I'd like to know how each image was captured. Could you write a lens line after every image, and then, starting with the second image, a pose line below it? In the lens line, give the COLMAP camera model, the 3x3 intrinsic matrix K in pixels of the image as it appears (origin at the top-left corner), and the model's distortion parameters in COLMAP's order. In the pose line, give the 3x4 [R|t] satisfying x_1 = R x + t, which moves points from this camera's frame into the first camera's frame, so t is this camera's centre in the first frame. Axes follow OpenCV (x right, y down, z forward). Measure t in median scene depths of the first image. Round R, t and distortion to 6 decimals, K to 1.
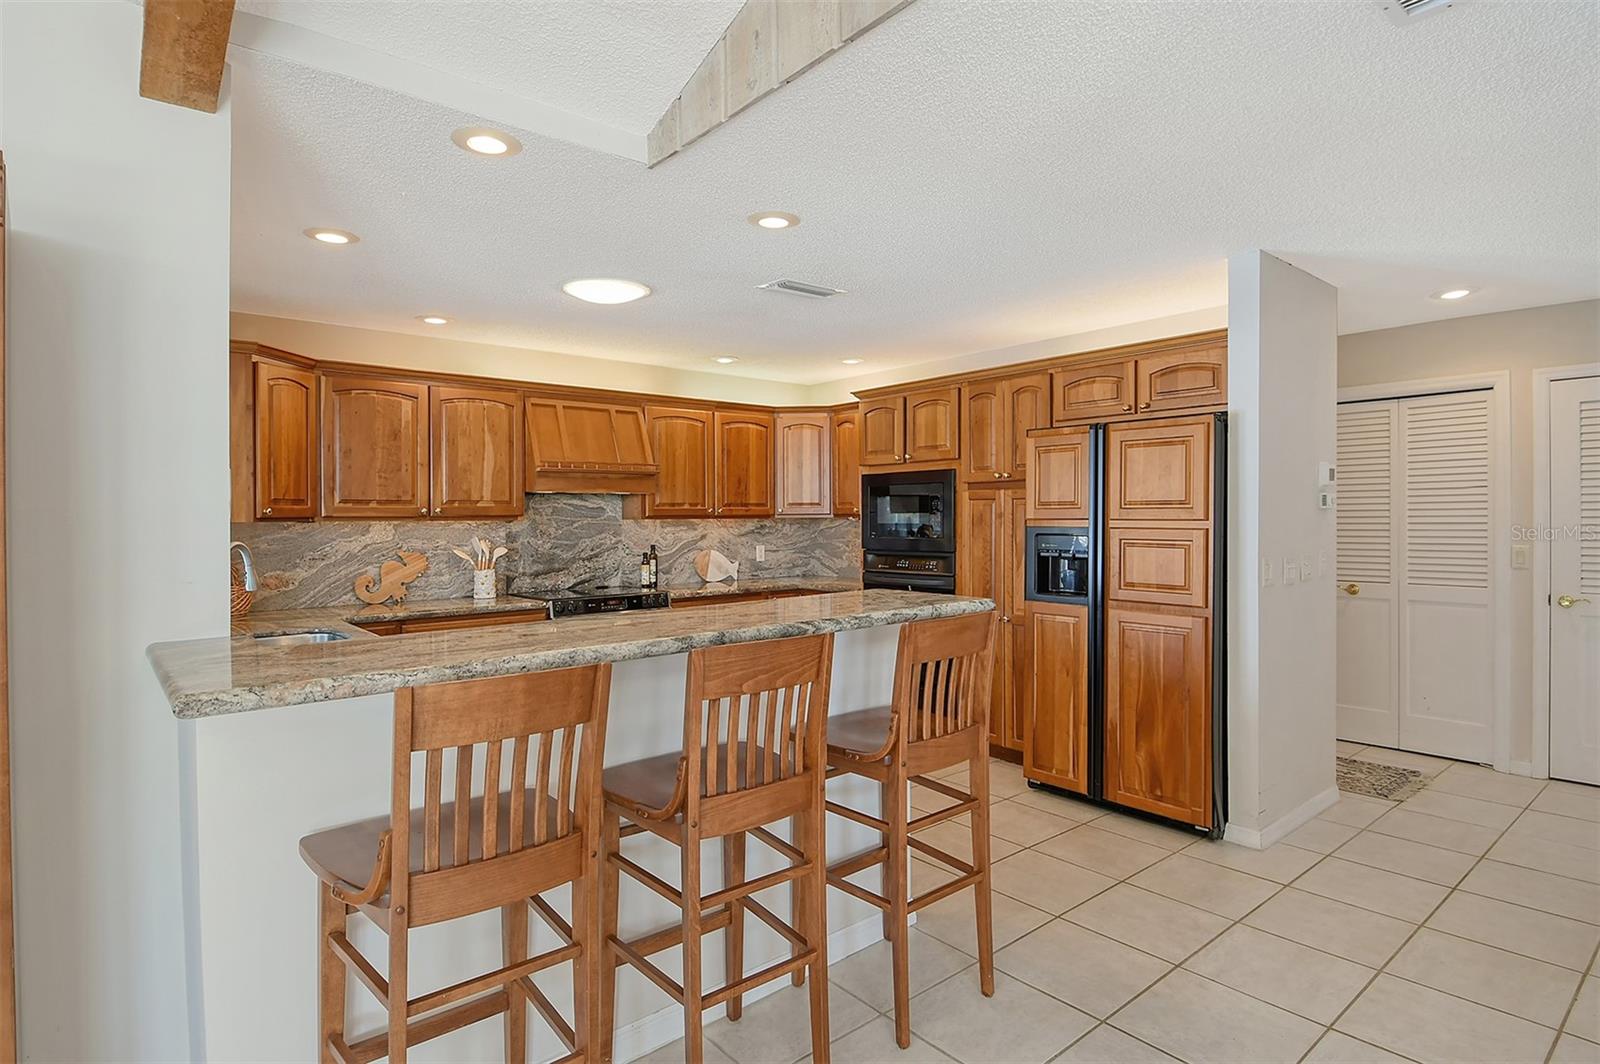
lens RADIAL K [[833.8, 0, 805.6], [0, 833.8, 516.7], [0, 0, 1]] dist [0.003995, 0.000072]
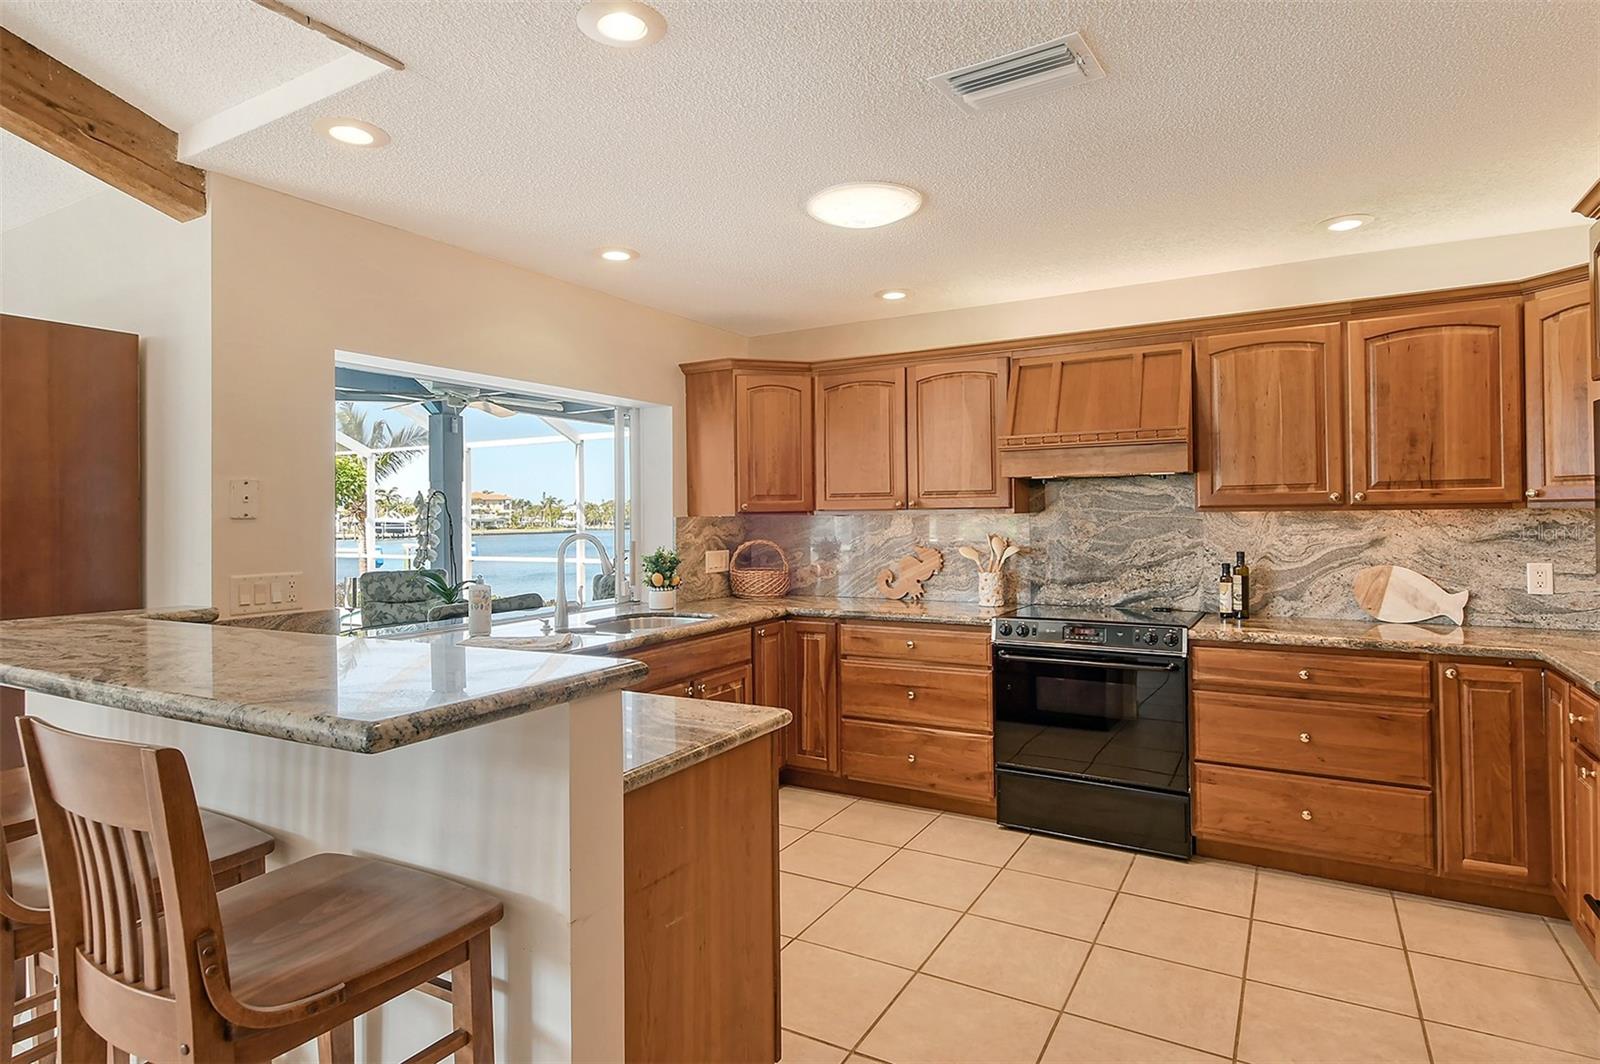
lens RADIAL K [[833.8, 0, 805.6], [0, 833.8, 516.7], [0, 0, 1]] dist [0.003995, 0.000072]
pose [[0.337162, 0.002143, -0.941444, 0.347251], [0.005937, 0.999973, 0.004403, 0.002558], [0.941428, -0.007074, 0.337140, 0.538293]]
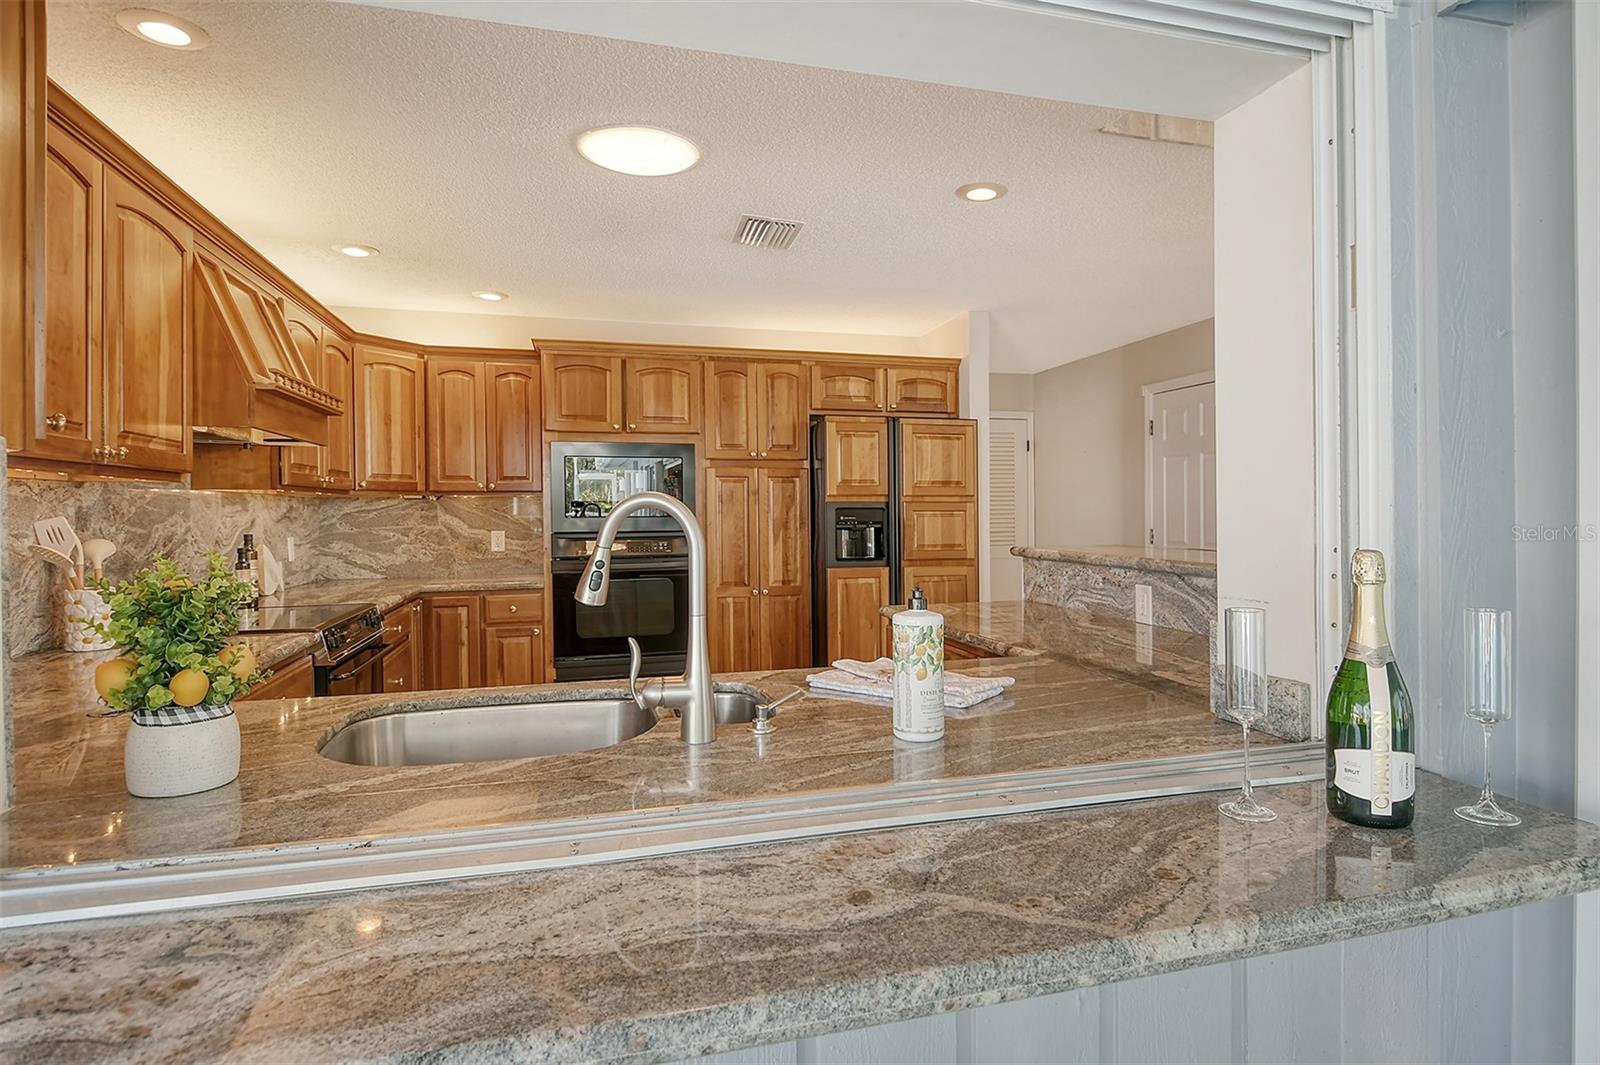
lens RADIAL K [[872.3, 0, 827.5], [0, 872.3, 526.7], [0, 0, 1]] dist [-0.004580, -0.001238]
pose [[0.407998, -0.011902, 0.912905, -0.653358], [0.004112, 0.999929, 0.011199, 0.026198], [-0.912974, -0.000816, 0.408017, 0.433455]]
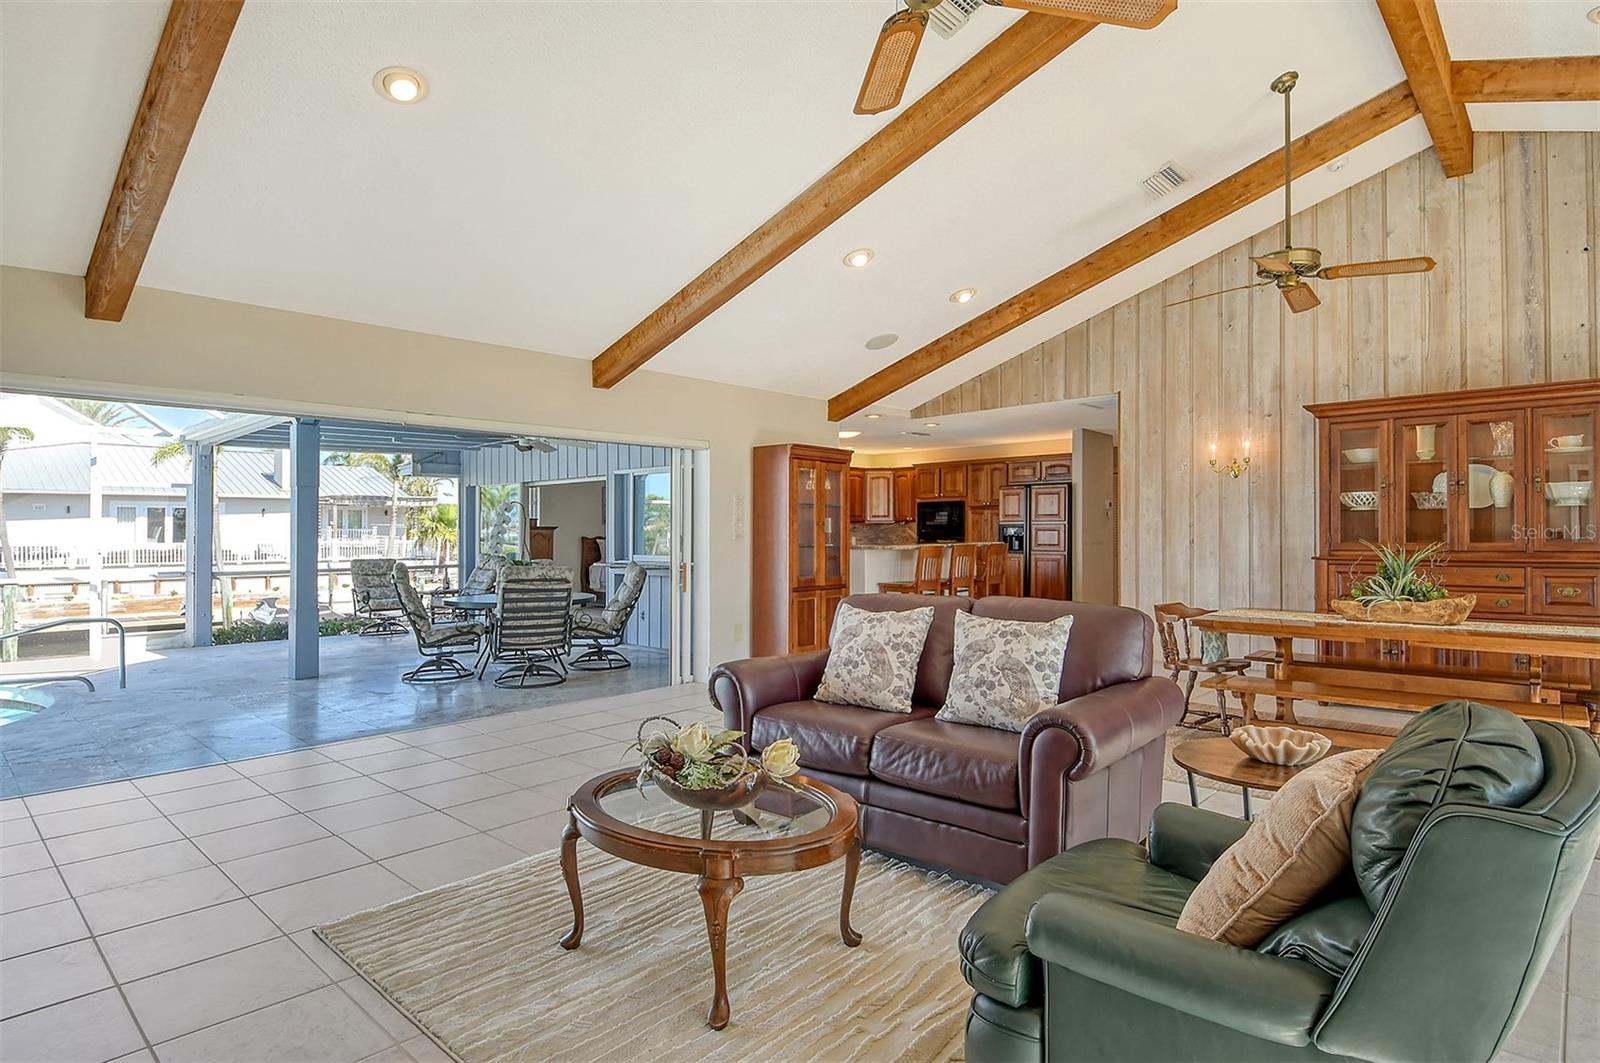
lens RADIAL K [[864.5, 0, 812.4], [0, 864.5, 527.9], [0, 0, 1]] dist [0.027260, -0.035836]
pose [[0.990433, -0.001771, 0.137983, -0.553587], [0.002515, 0.999983, -0.005218, 0.028915], [-0.137971, 0.005516, 0.990421, -1.281039]]
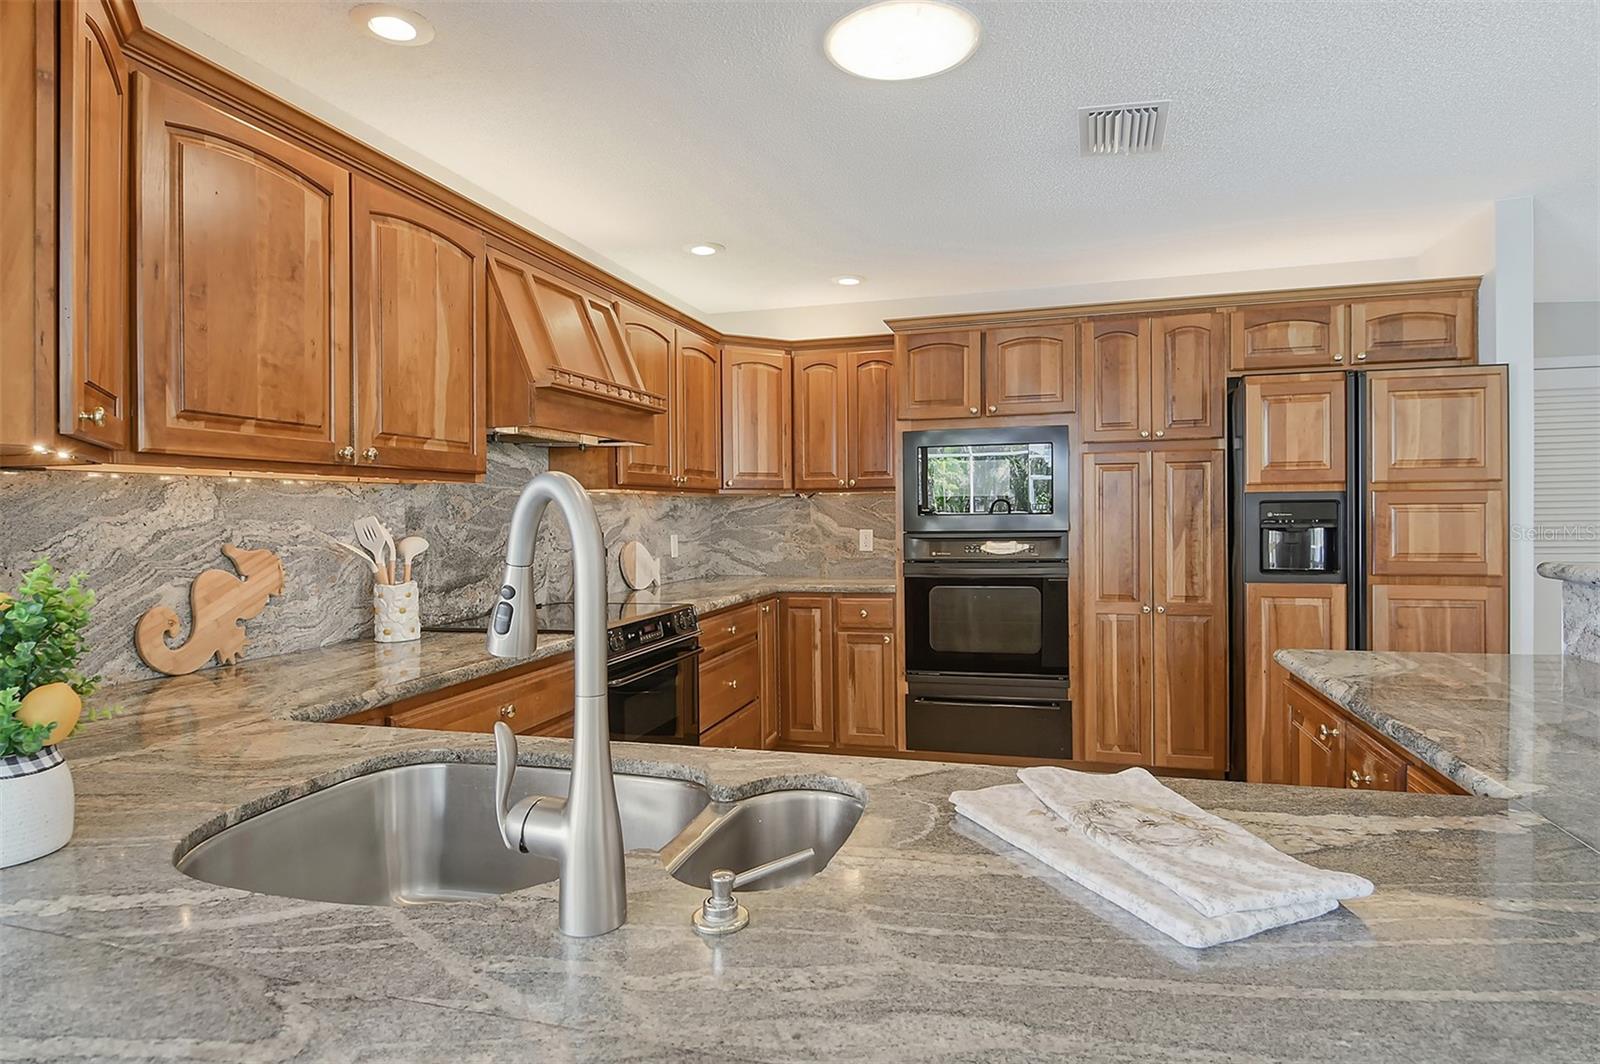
lens RADIAL K [[864.5, 0, 812.4], [0, 864.5, 528.4], [0, 0, 1]] dist [0.027260, -0.035836]
pose [[0.828103, -0.013290, 0.560418, -0.467595], [0.007298, 0.999890, 0.012927, 0.026839], [-0.560529, -0.006615, 0.828109, 0.437829]]
